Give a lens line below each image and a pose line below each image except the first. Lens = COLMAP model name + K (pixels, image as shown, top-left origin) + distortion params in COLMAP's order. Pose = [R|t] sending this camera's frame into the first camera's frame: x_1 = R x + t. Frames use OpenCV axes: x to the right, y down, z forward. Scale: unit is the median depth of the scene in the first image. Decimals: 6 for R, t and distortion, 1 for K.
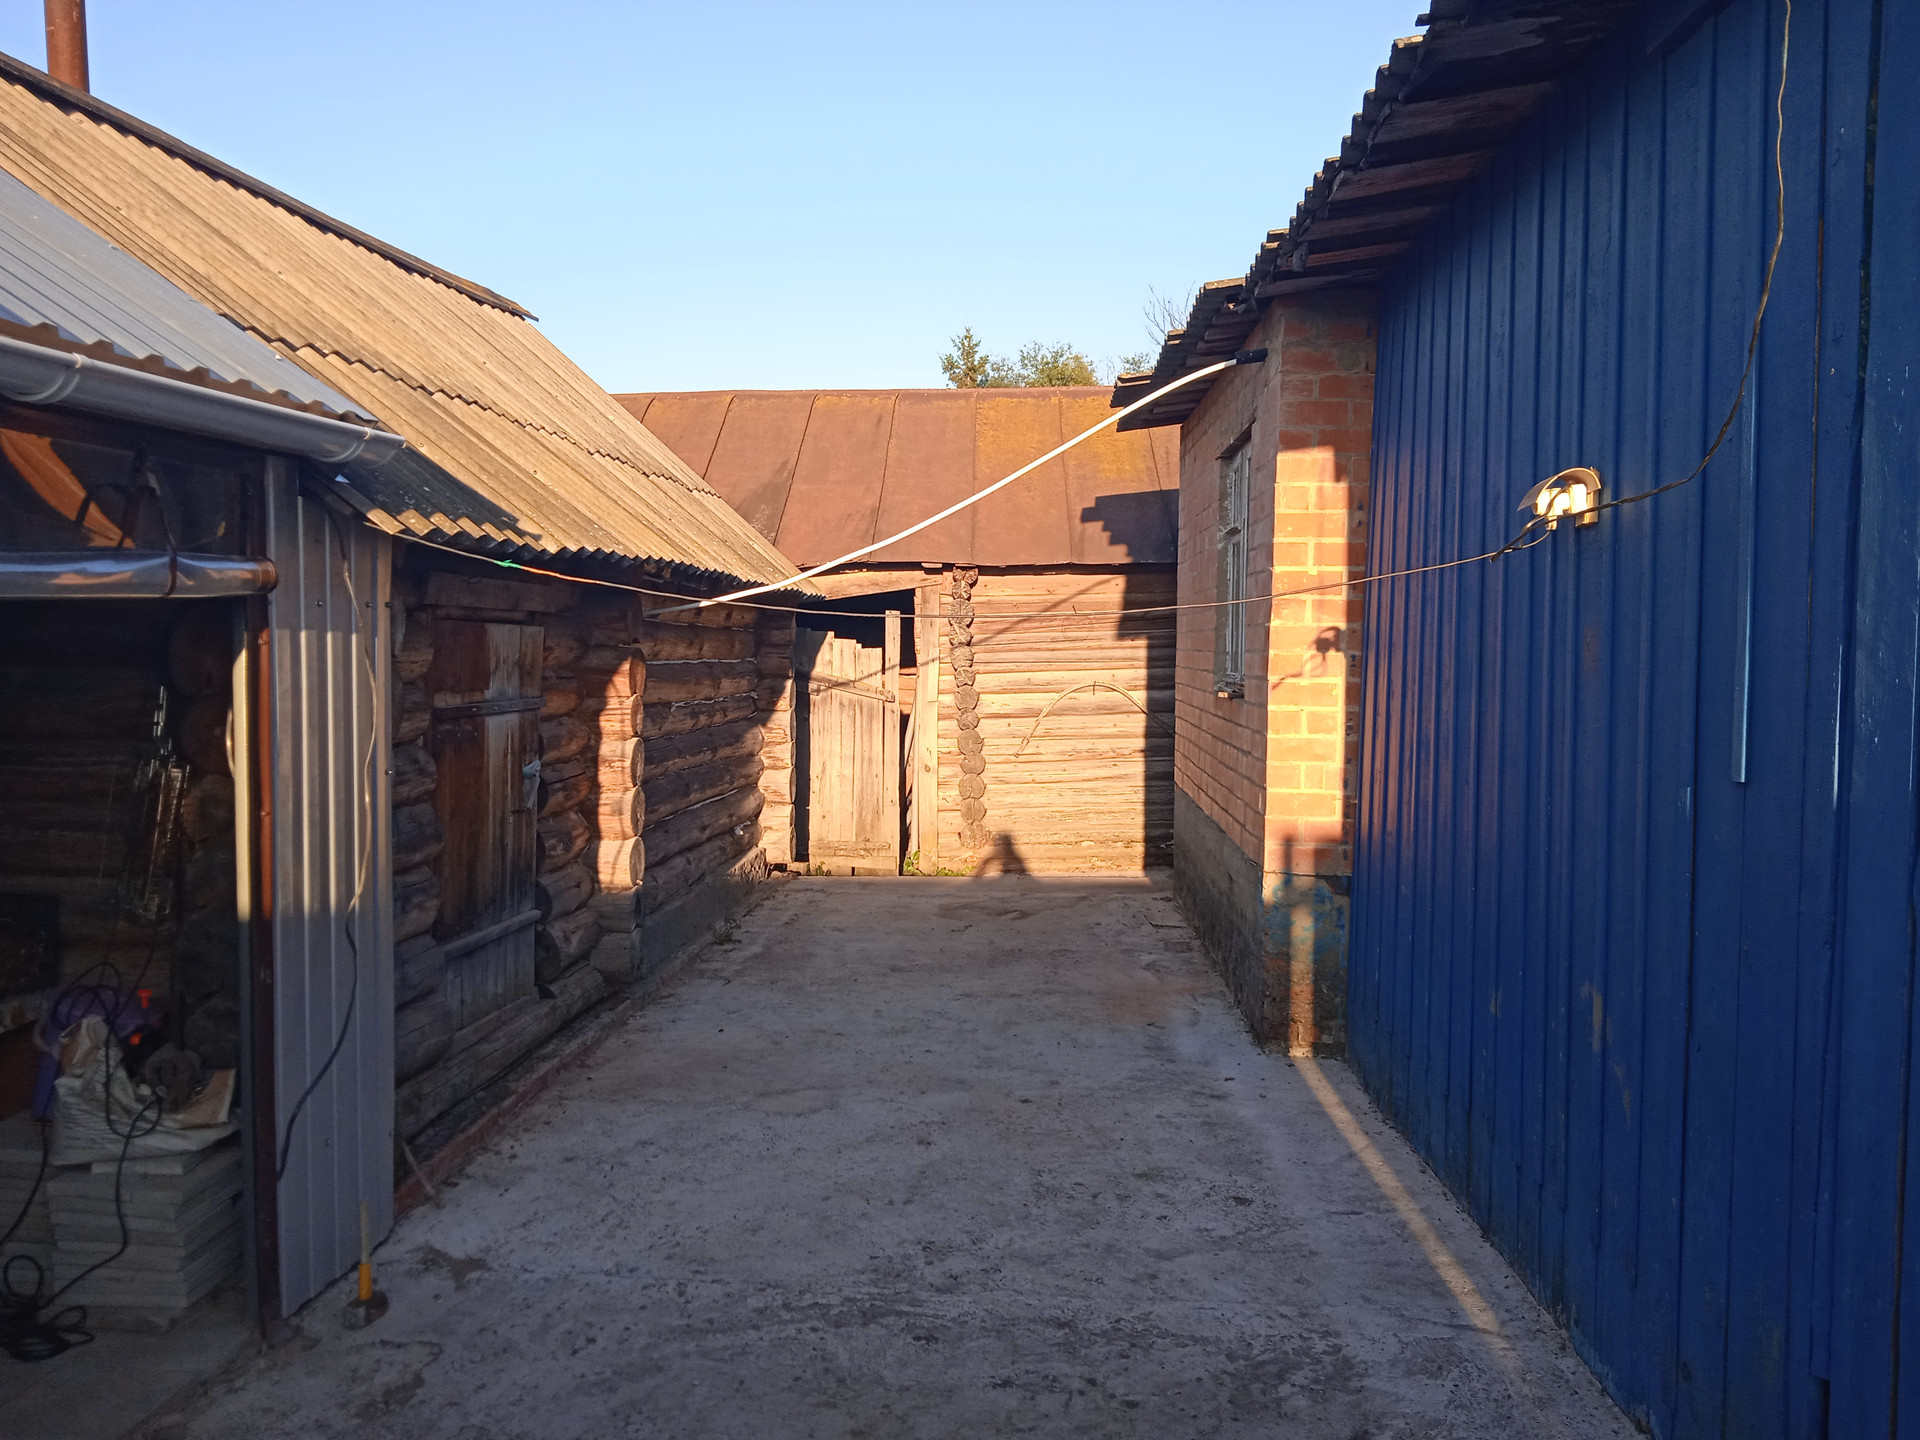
lens RADIAL K [[1591.7, 0, 960.0], [0, 1591.7, 720.0], [0, 0, 1]] dist [0.024296, -0.010263]
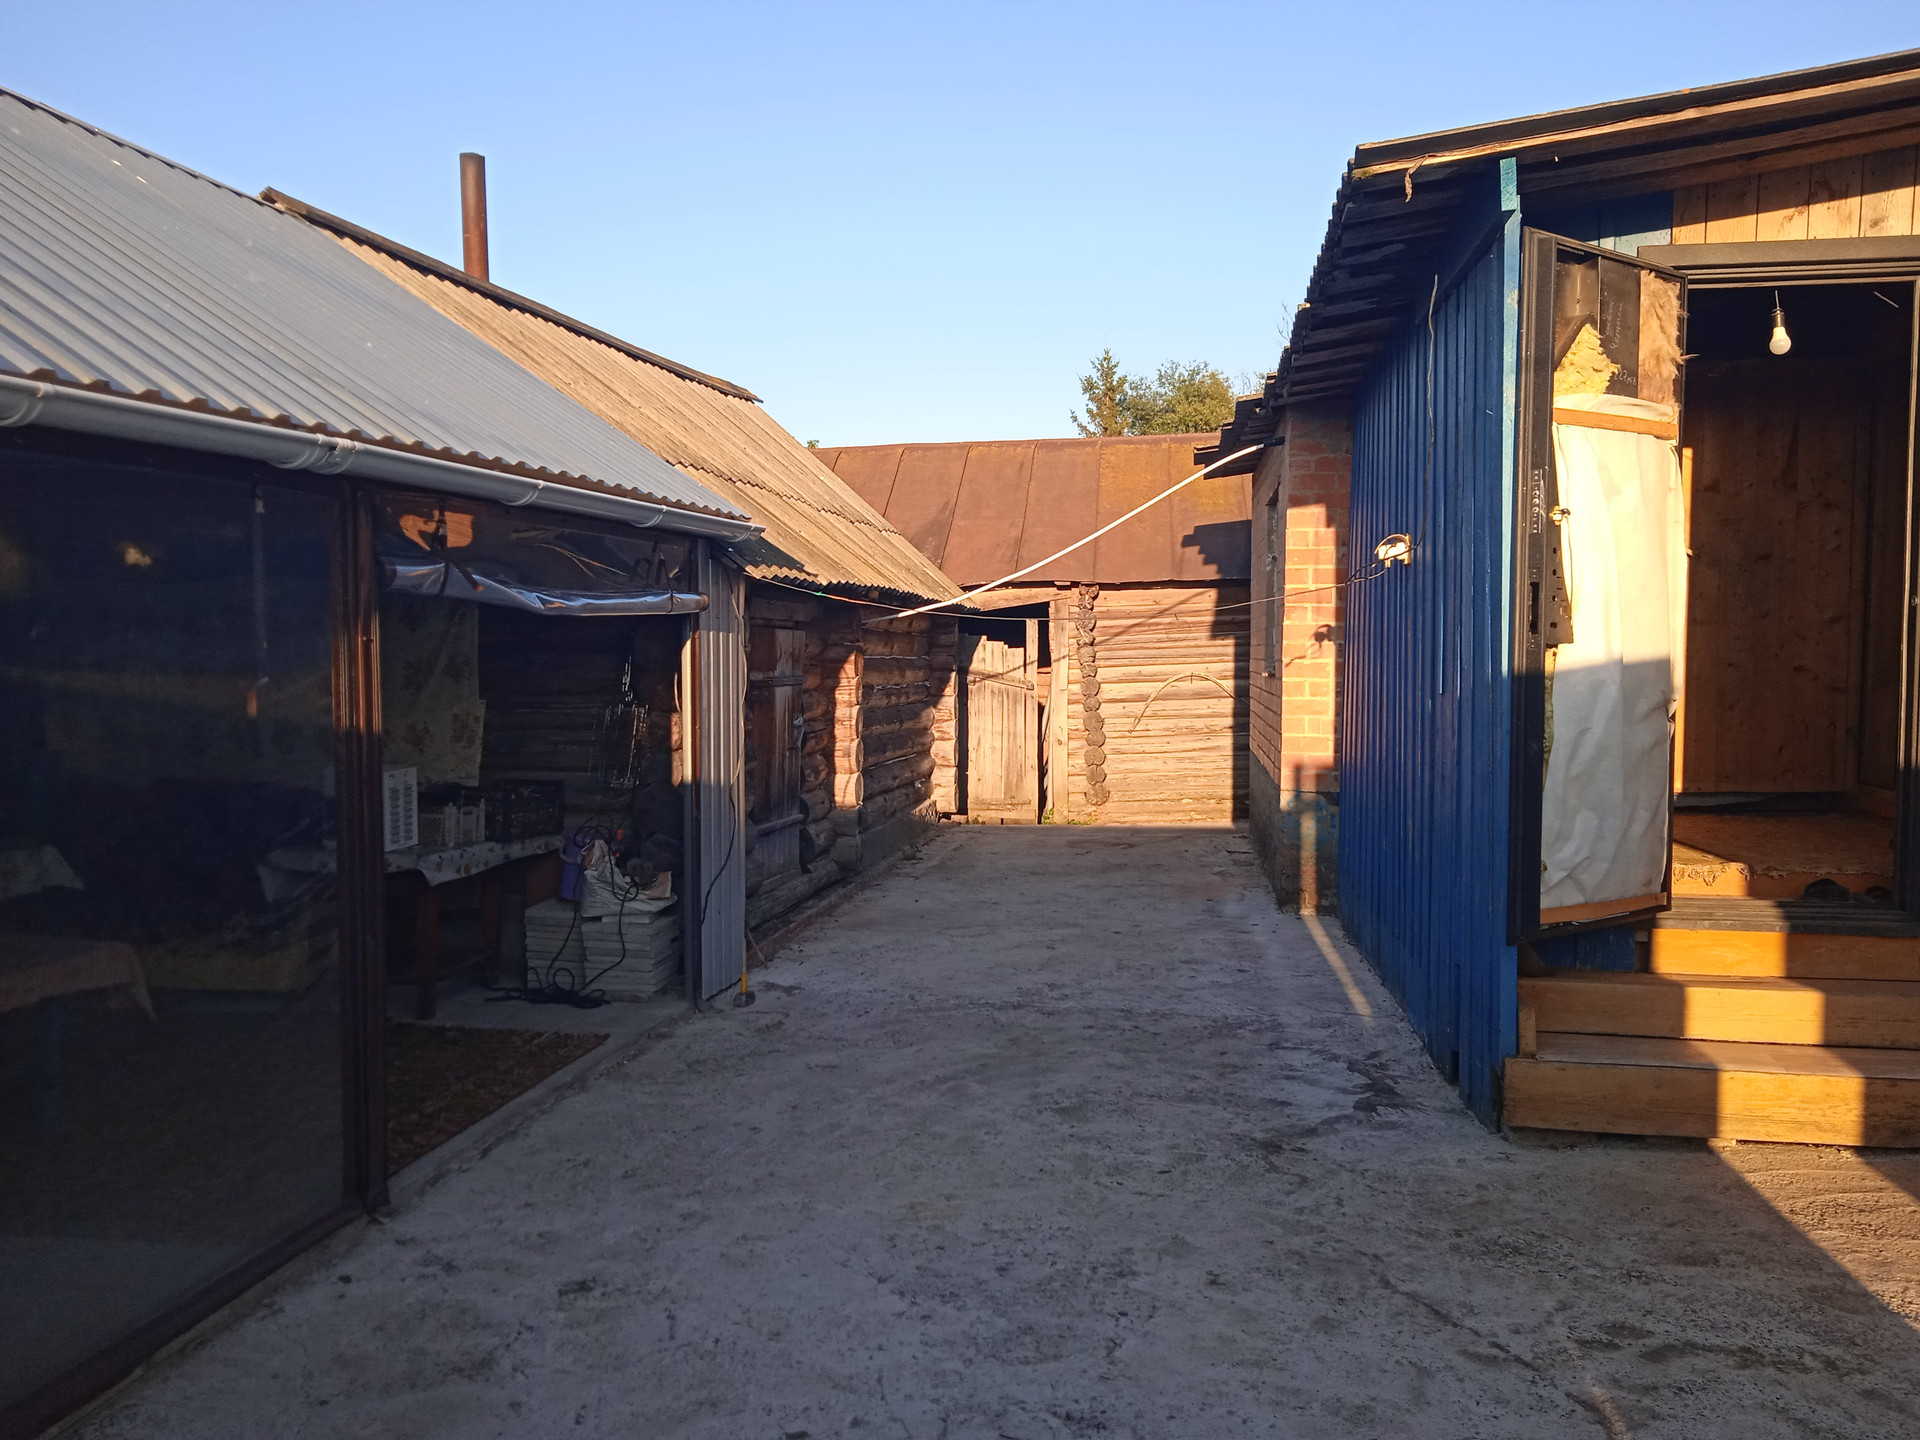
lens RADIAL K [[1560.8, 0, 924.3], [0, 1560.8, 732.7], [0, 0, 1]] dist [0.088322, -0.086789]
pose [[0.993527, -0.003748, -0.113535, 0.026314], [0.004015, 0.999990, 0.002126, 0.037636], [0.113526, -0.002568, 0.993532, -0.496560]]
